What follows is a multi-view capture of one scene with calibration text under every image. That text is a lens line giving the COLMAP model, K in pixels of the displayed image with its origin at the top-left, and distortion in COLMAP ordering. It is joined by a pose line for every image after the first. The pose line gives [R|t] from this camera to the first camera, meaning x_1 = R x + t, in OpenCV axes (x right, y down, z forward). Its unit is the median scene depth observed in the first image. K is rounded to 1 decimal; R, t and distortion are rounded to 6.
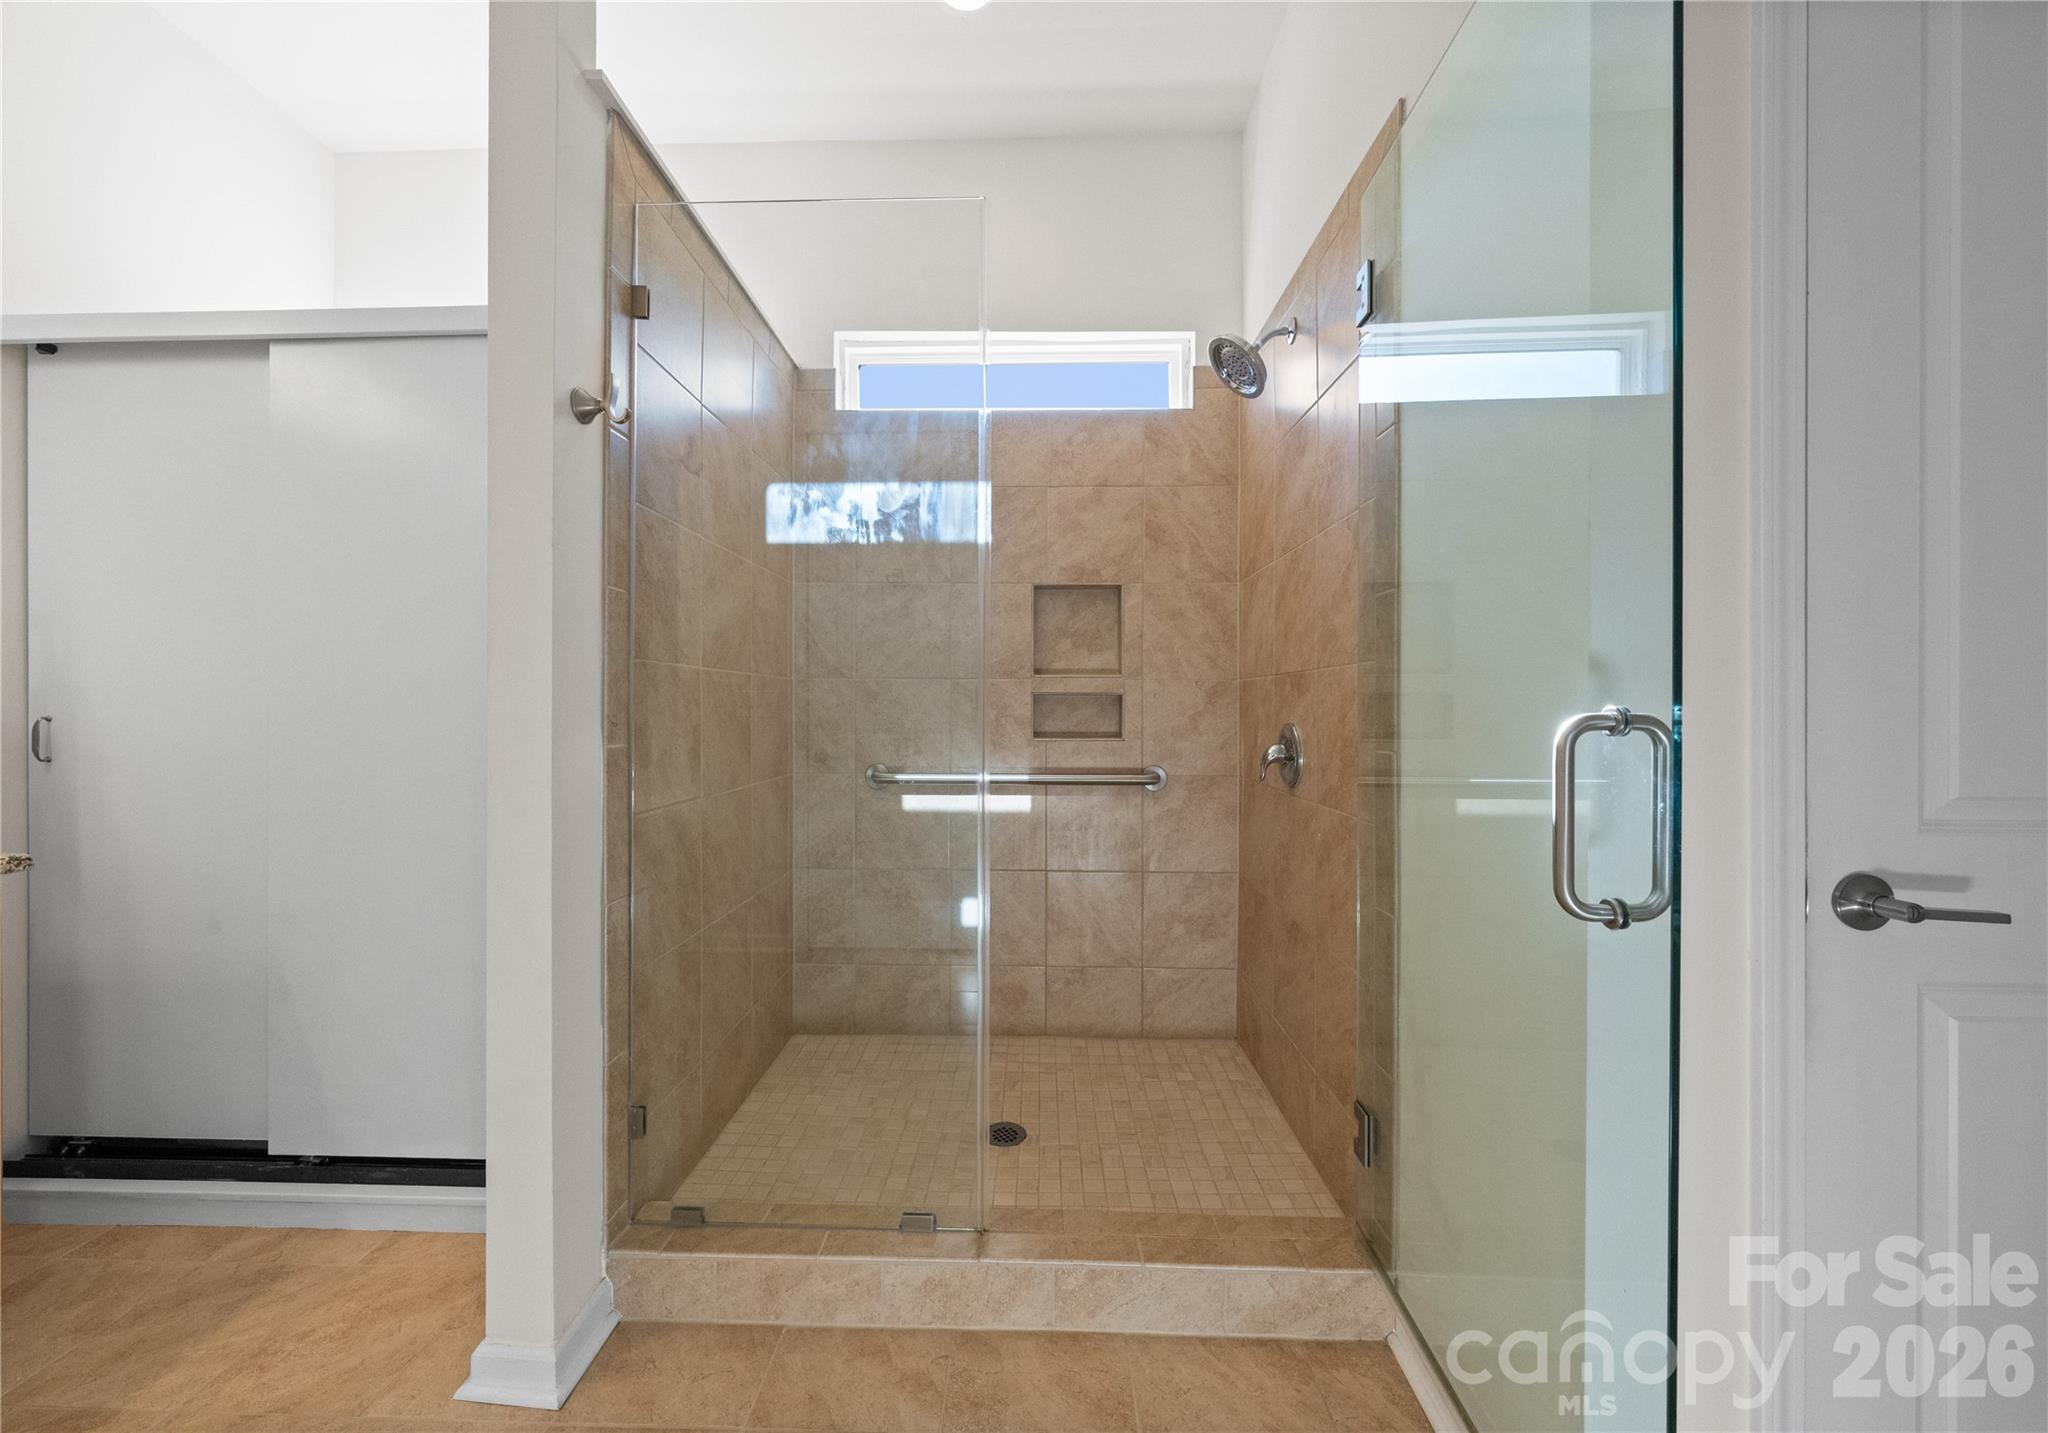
lens RADIAL K [[738.4, 0, 1022.9], [0, 738.4, 706.3], [0, 0, 1]] dist [0.000077, 0.000038]
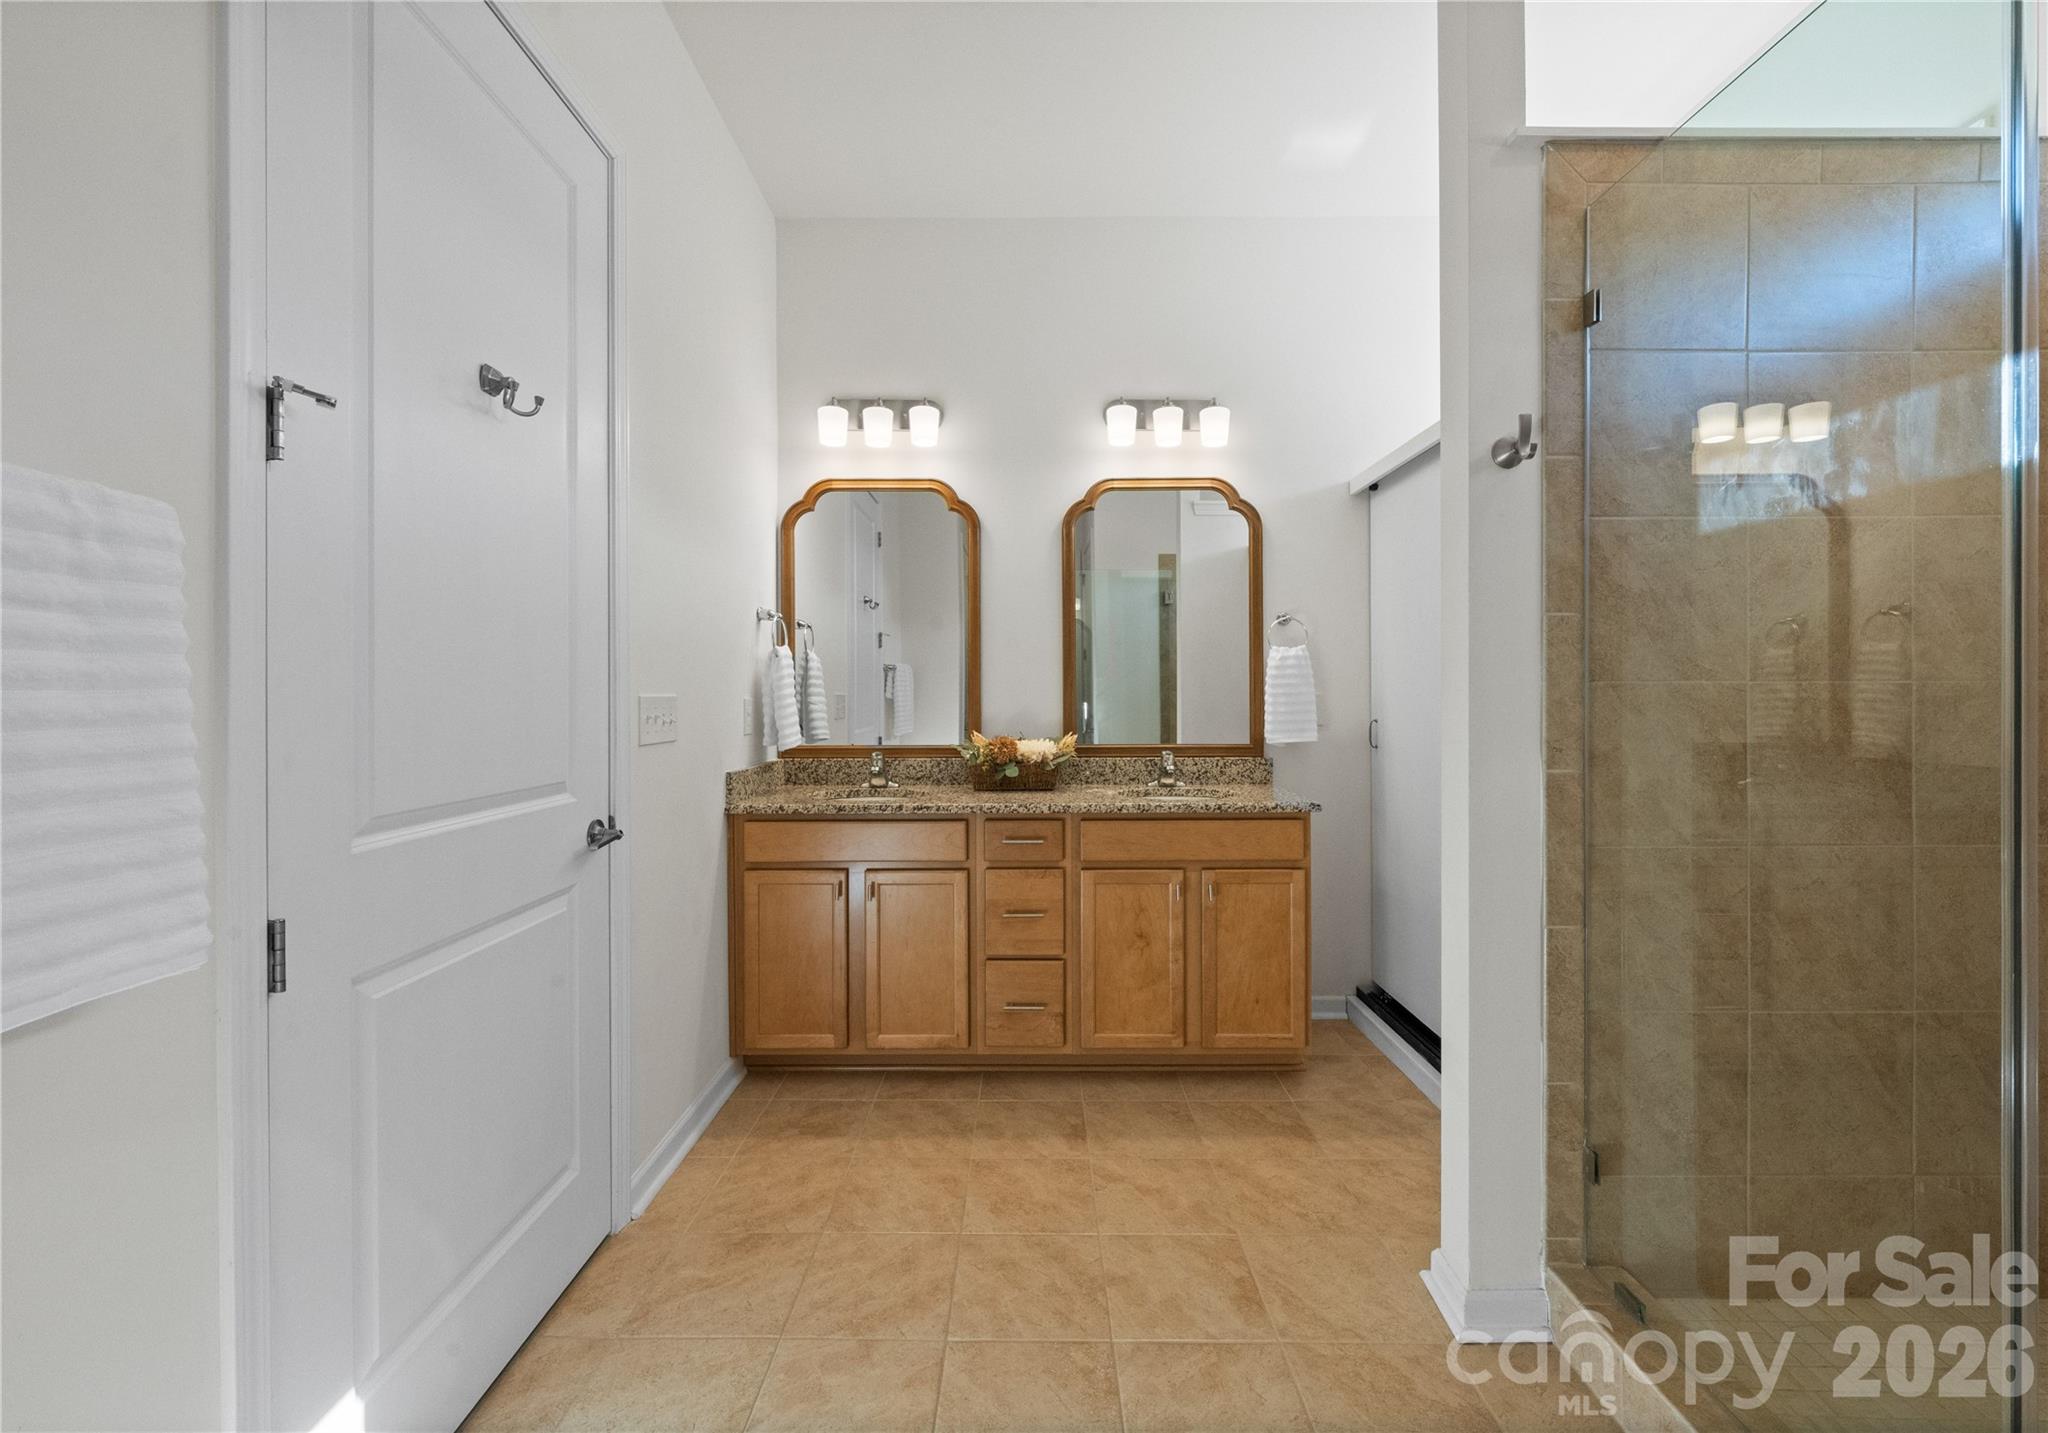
lens RADIAL K [[837.5, 0, 1025.9], [0, 837.5, 689.3], [0, 0, 1]] dist [0.000762, 0.000008]
pose [[0.027029, -0.006780, -0.999612, 0.550137], [0.003874, 0.999970, -0.006678, -0.051180], [0.999627, -0.003692, 0.027055, 0.239471]]
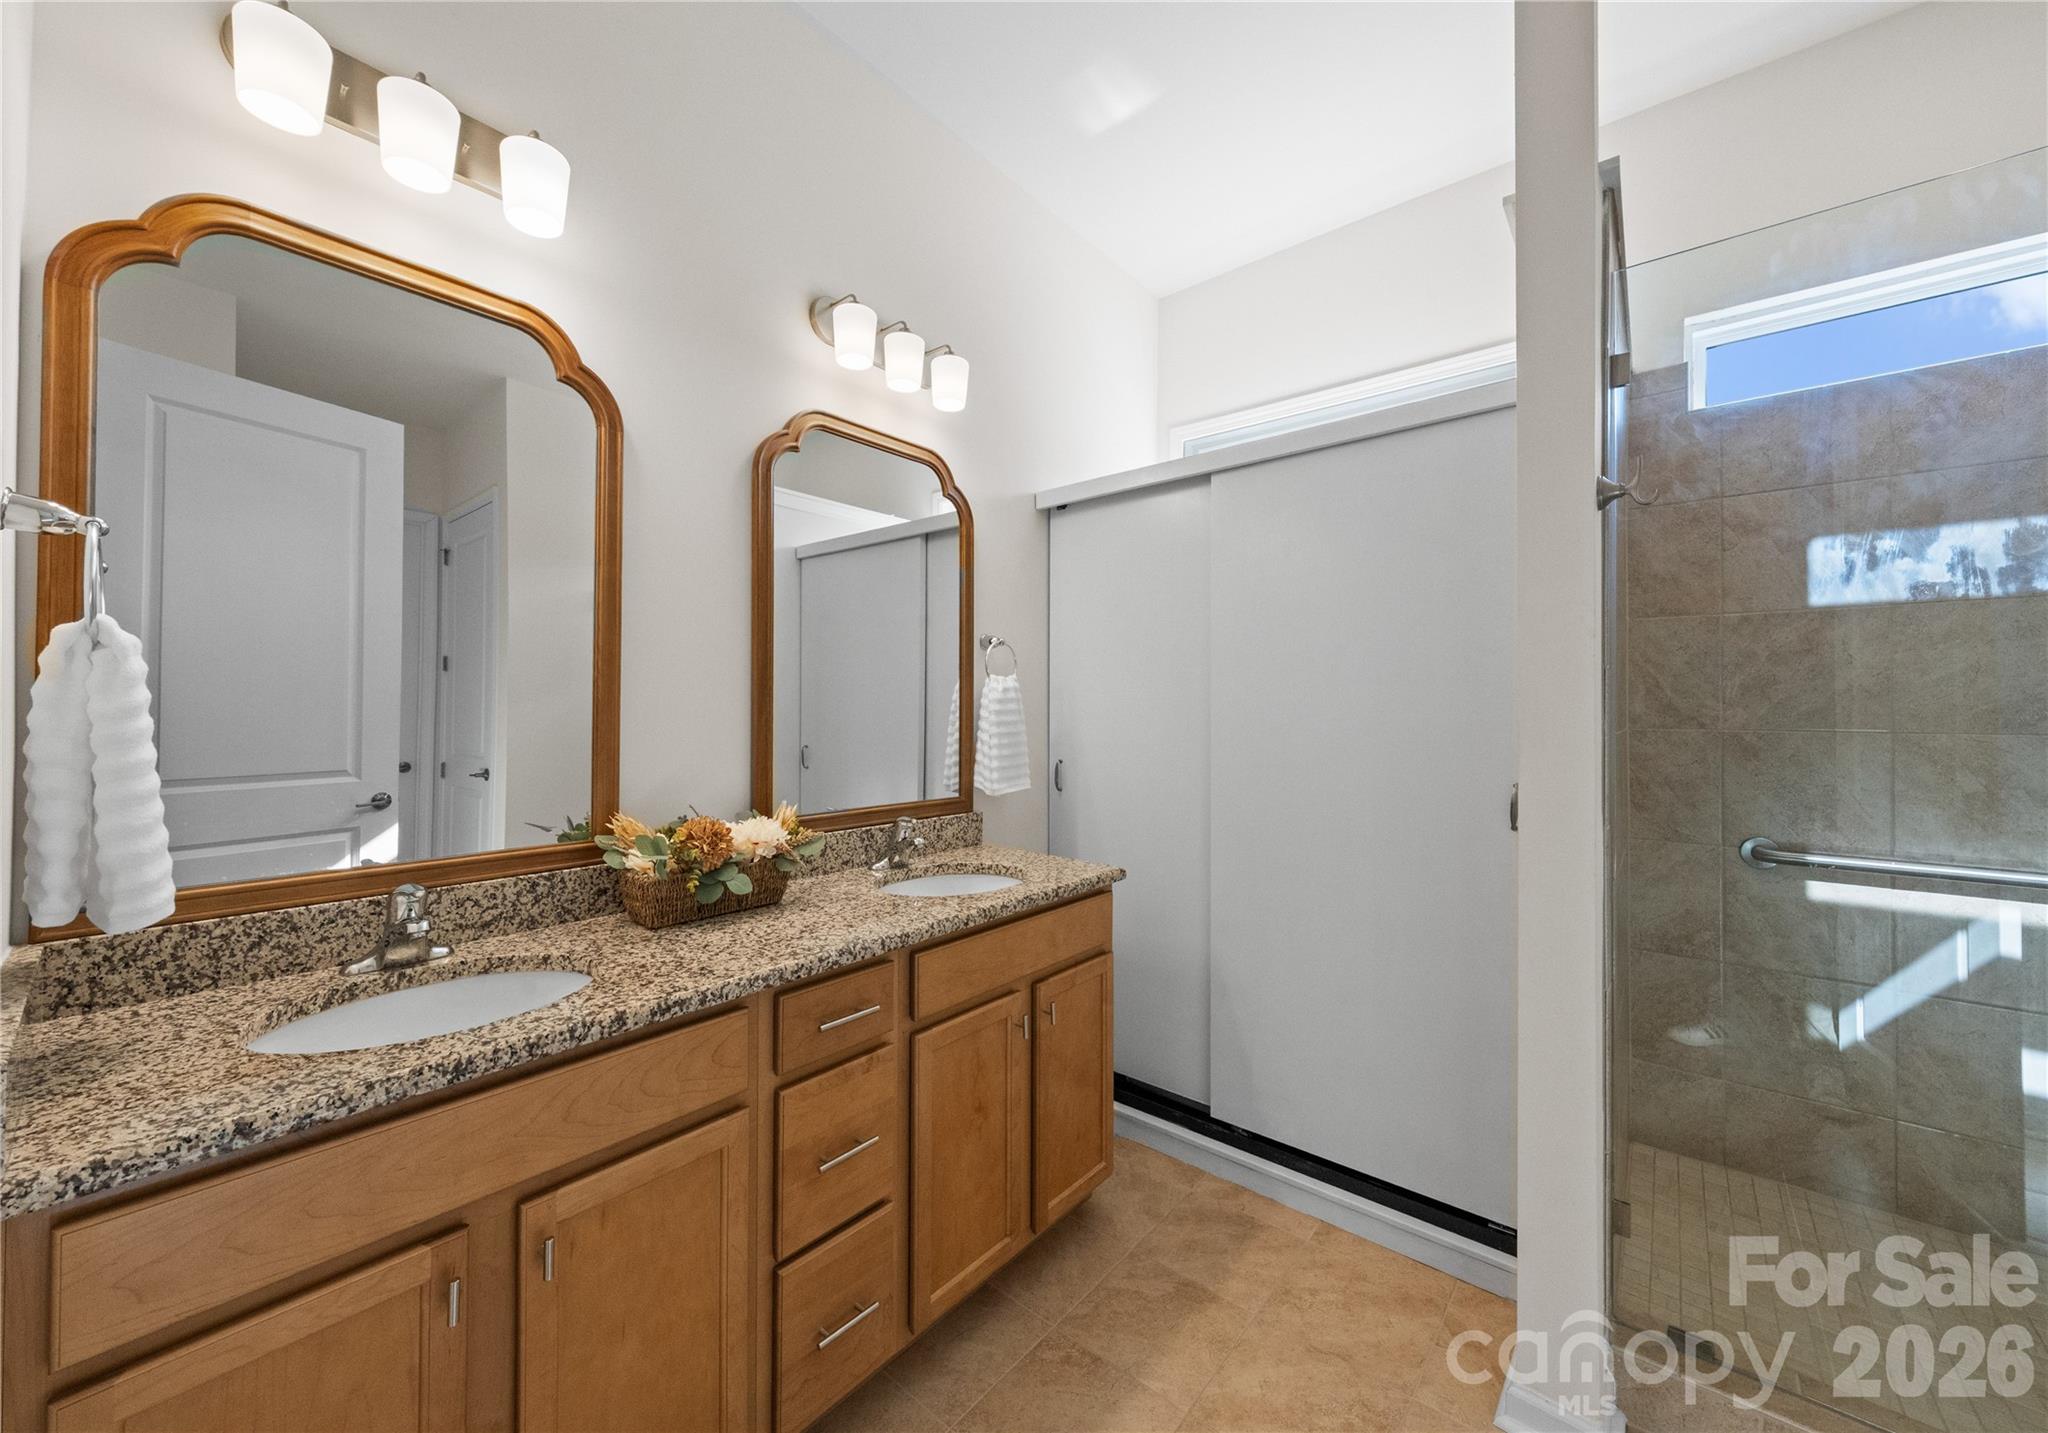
lens RADIAL K [[793.3, 0, 1014.5], [0, 793.3, 699.6], [0, 0, 1]] dist [-0.000270, 0.000373]
pose [[0.775787, -0.008290, -0.630940, -0.480969], [-0.002729, 0.999860, -0.016493, -0.093830], [0.630989, 0.014517, 0.775656, -0.312229]]
